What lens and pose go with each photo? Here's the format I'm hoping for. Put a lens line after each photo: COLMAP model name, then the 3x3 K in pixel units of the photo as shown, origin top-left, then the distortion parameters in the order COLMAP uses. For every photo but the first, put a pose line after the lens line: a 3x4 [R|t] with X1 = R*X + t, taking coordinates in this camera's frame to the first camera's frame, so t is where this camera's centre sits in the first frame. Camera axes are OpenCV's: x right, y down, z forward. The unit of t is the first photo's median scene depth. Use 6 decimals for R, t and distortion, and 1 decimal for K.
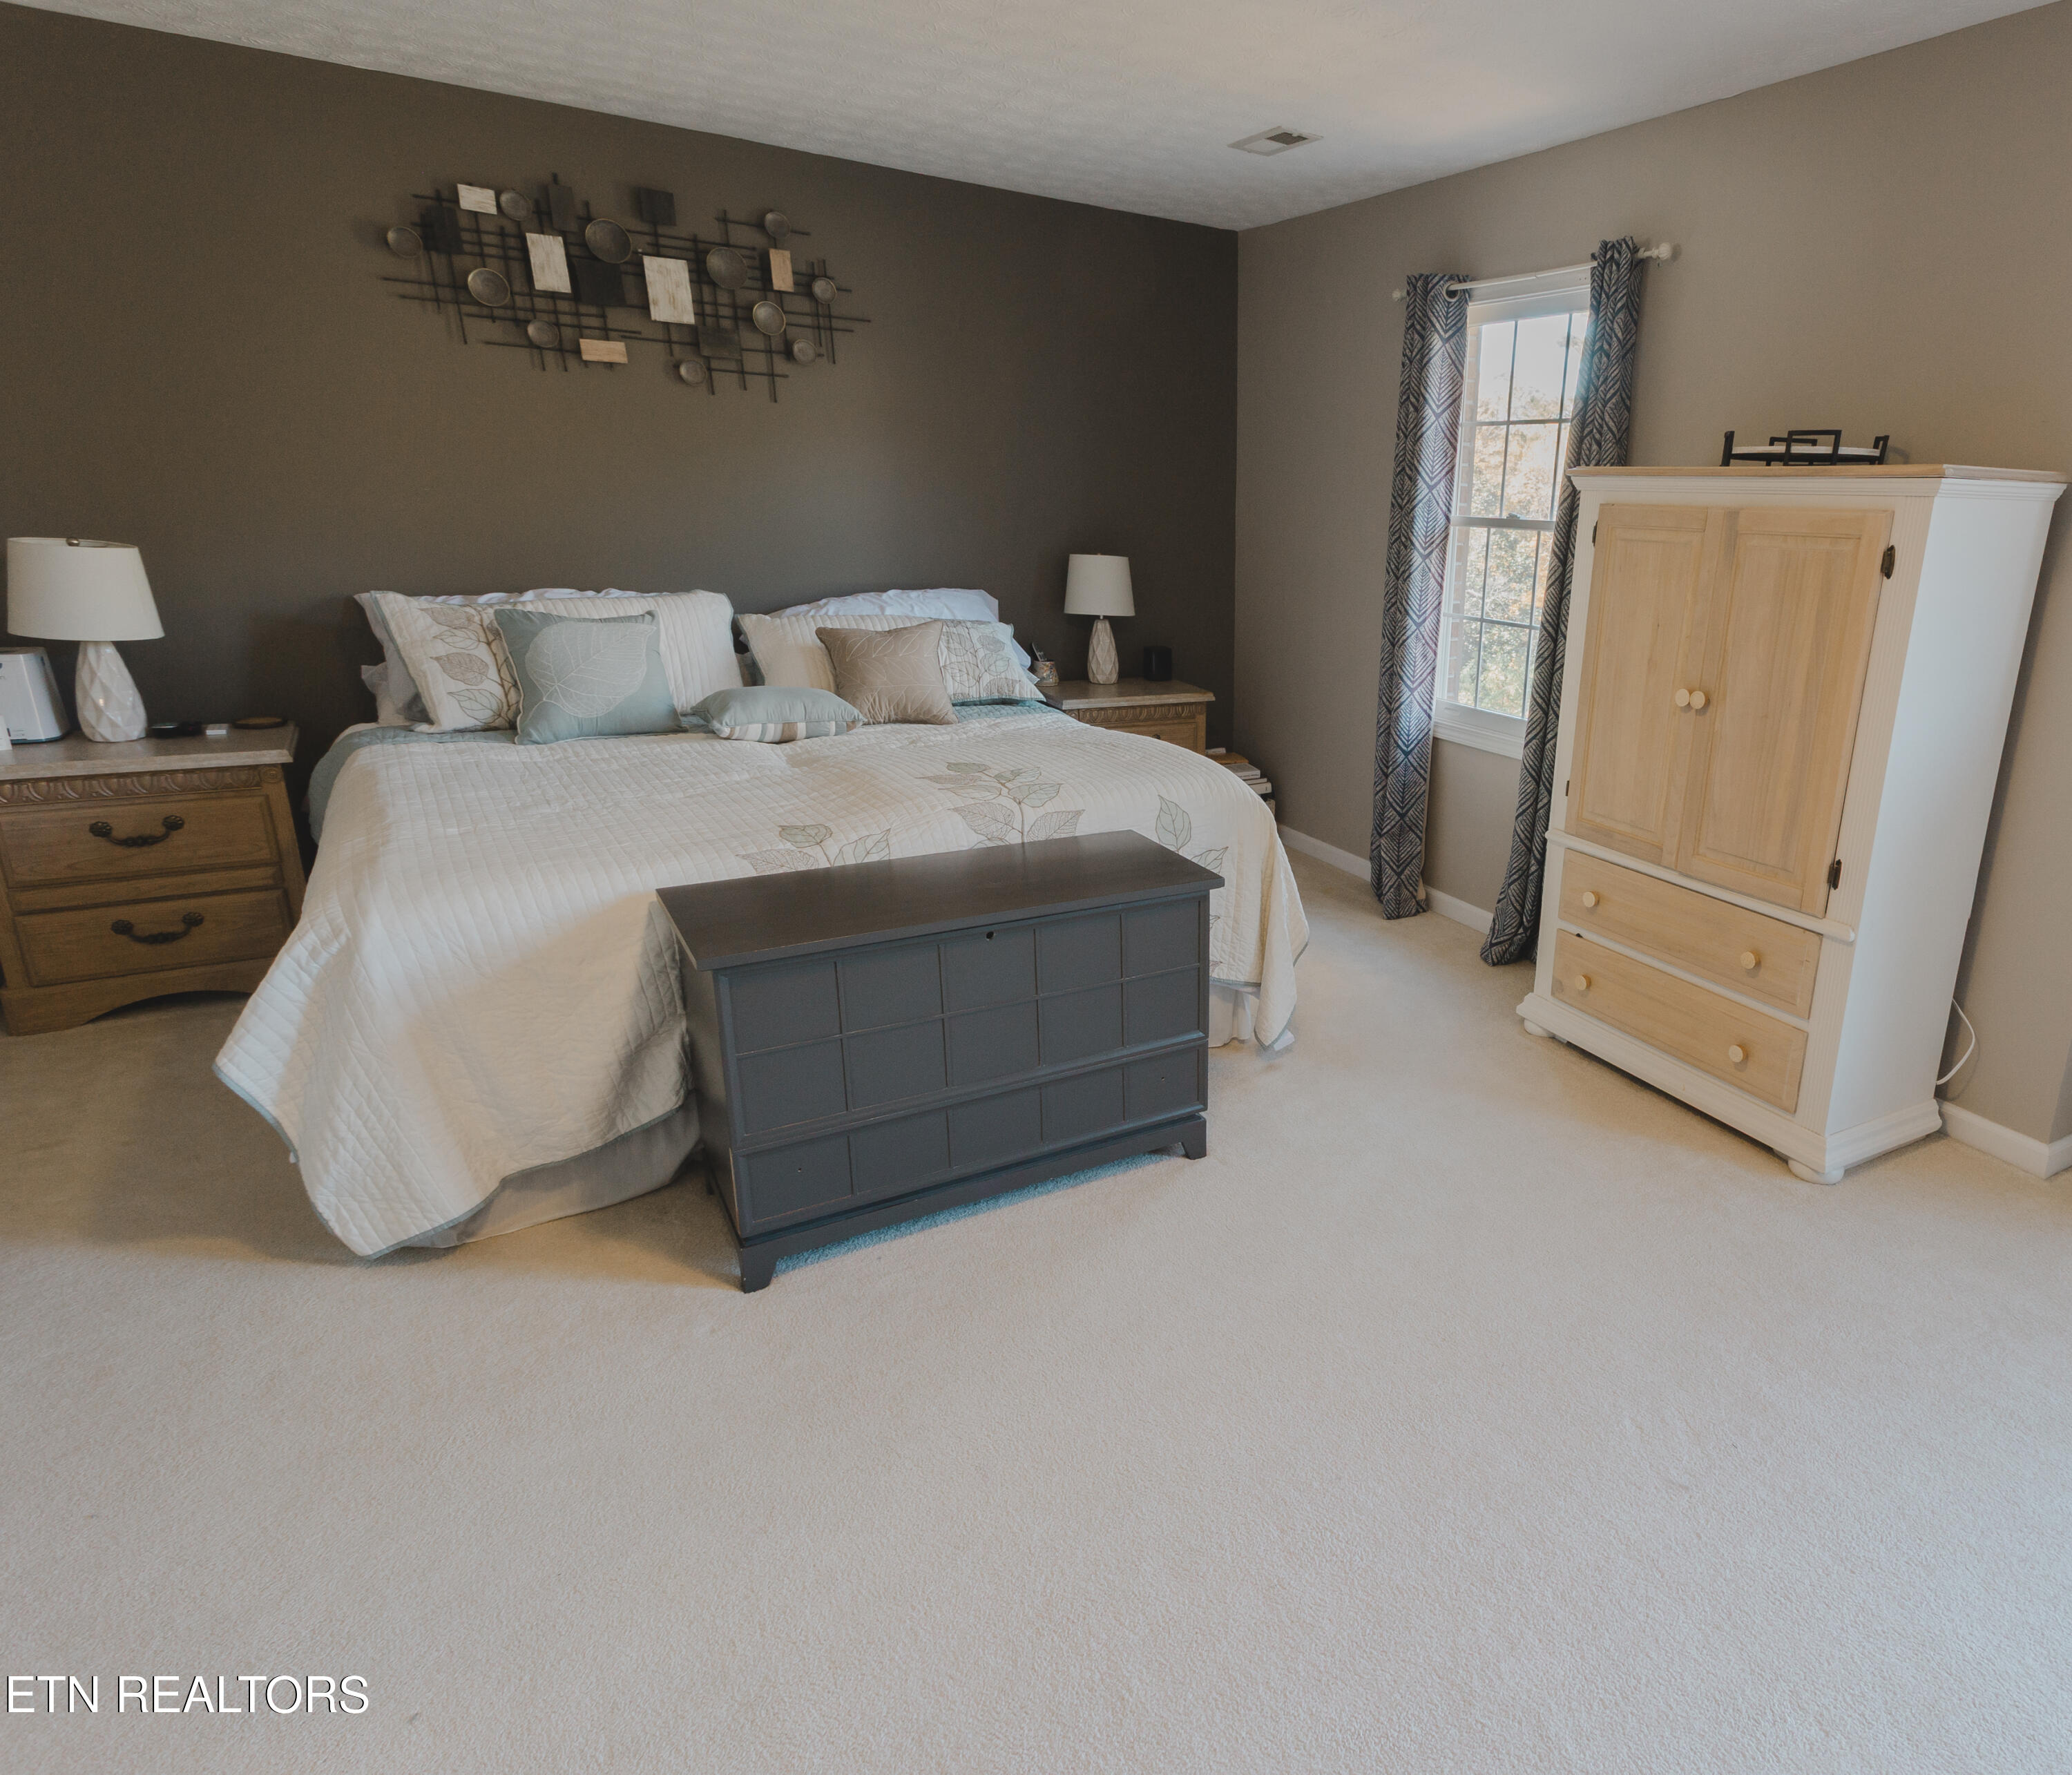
lens RADIAL K [[1308.7, 0, 1039.3], [0, 1308.7, 893.1], [0, 0, 1]] dist [0.056427, 0.004619]
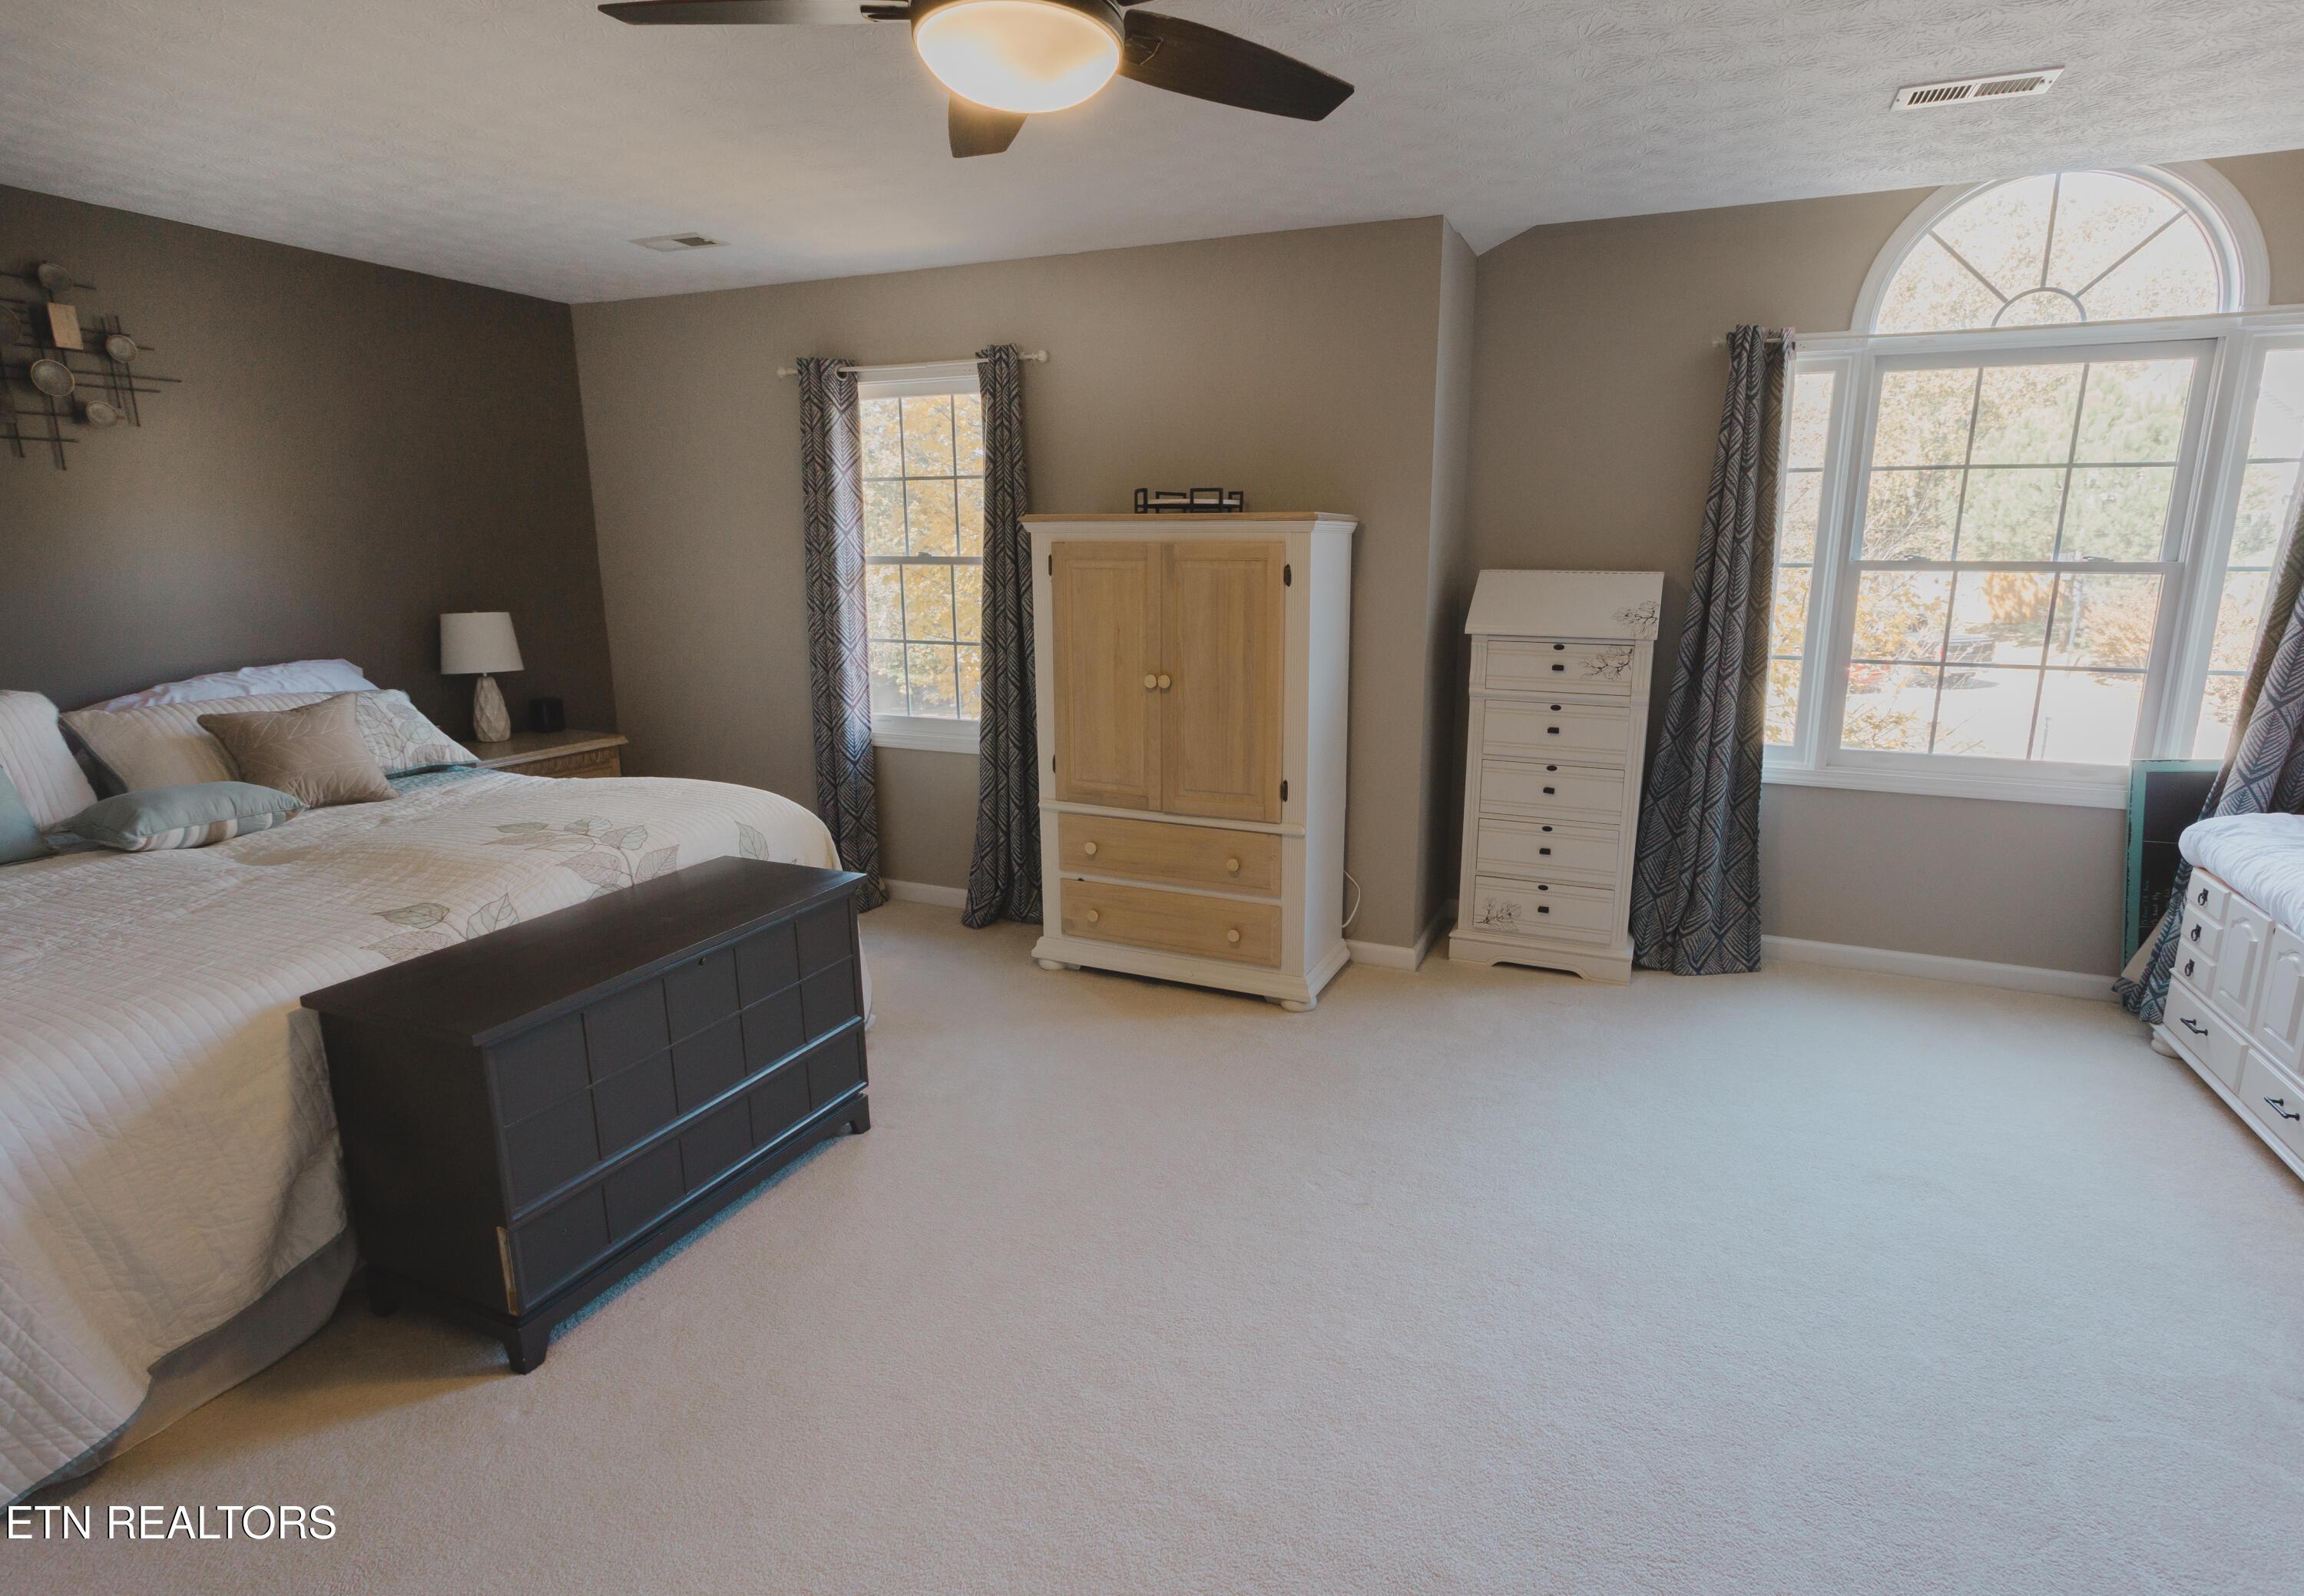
lens RADIAL K [[1203.8, 0, 1147.7], [0, 1203.8, 816.0], [0, 0, 1]] dist [-0.002977, 0.003430]
pose [[0.847856, -0.162757, 0.504629, -0.114377], [0.195748, 0.980573, -0.012626, -0.000210], [-0.492770, 0.109485, 0.863244, -0.020654]]
